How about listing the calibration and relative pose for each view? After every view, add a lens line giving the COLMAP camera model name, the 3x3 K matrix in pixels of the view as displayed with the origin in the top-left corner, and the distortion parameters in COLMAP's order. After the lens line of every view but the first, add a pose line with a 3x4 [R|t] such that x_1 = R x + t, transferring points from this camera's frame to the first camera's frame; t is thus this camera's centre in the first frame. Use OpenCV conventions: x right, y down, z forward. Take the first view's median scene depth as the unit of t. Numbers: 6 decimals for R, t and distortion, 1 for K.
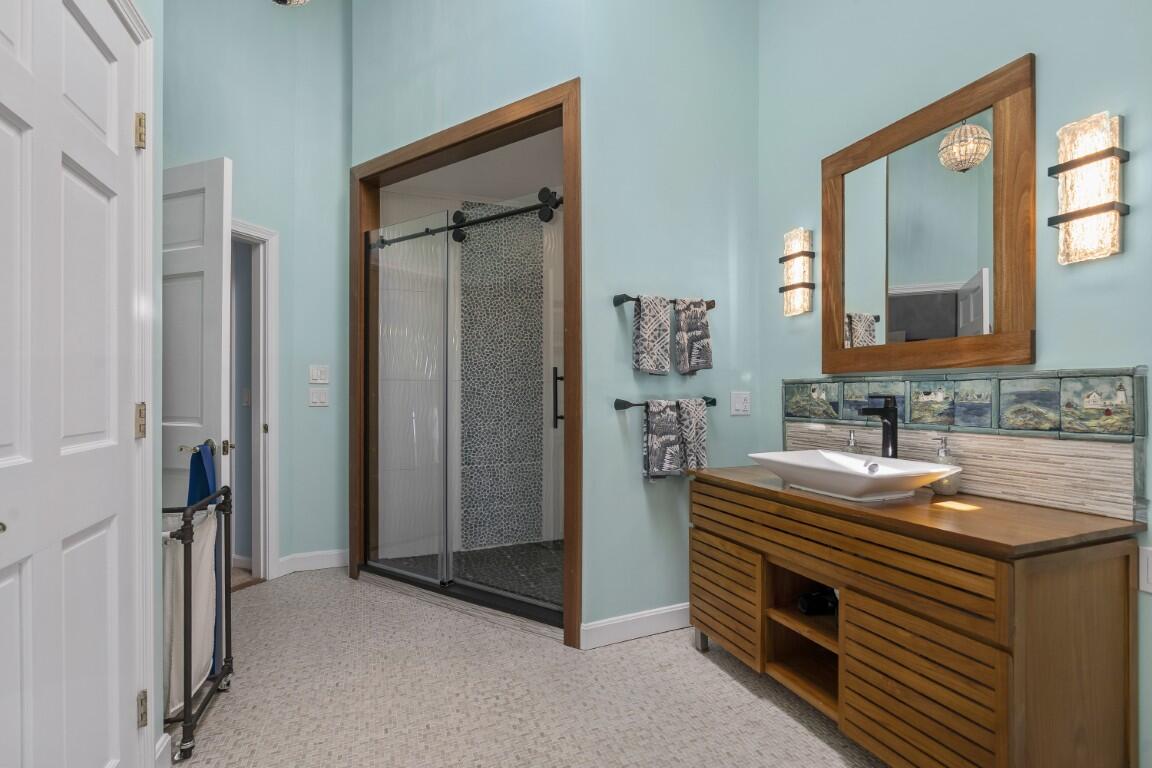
lens RADIAL K [[533.2, 0, 578.1], [0, 533.2, 390.6], [0, 0, 1]] dist [0.000267, 0.000028]
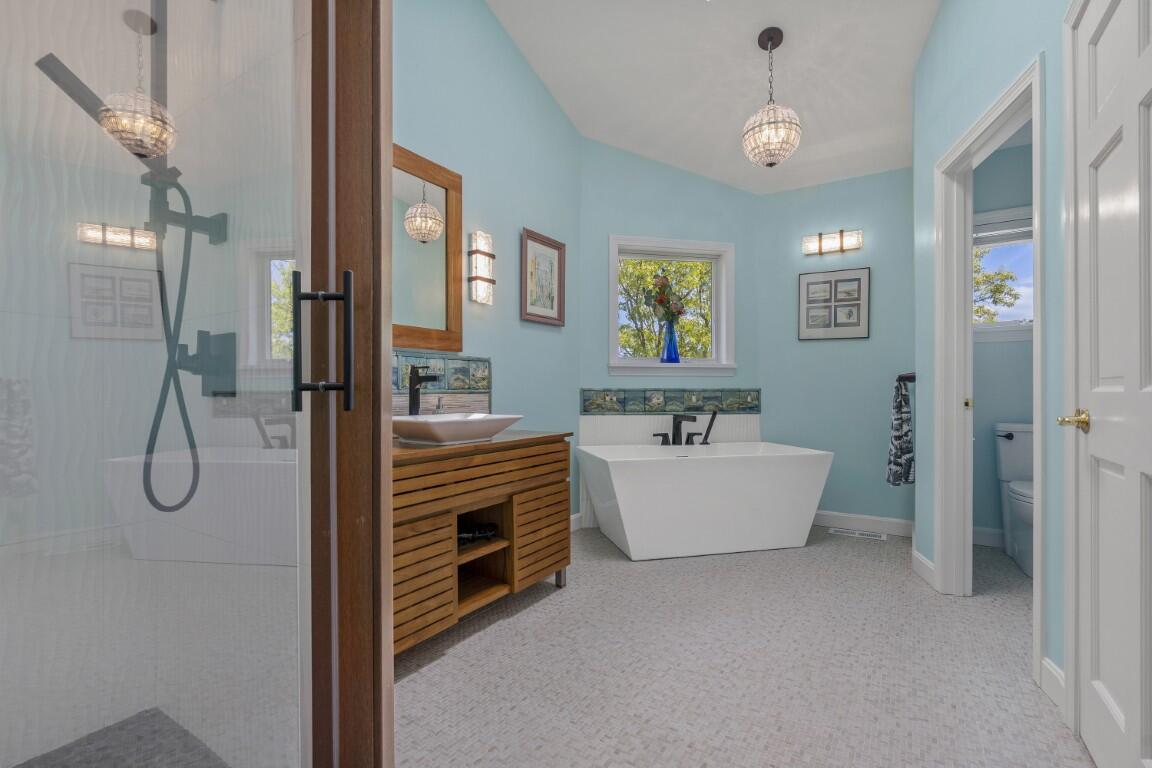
lens RADIAL K [[533.2, 0, 576.4], [0, 533.2, 390.1], [0, 0, 1]] dist [0.000267, 0.000028]
pose [[-0.585765, 0.007118, 0.810450, -0.778226], [-0.000054, 0.999961, -0.008821, 0.089743], [-0.810481, -0.005211, -0.585742, 1.684062]]
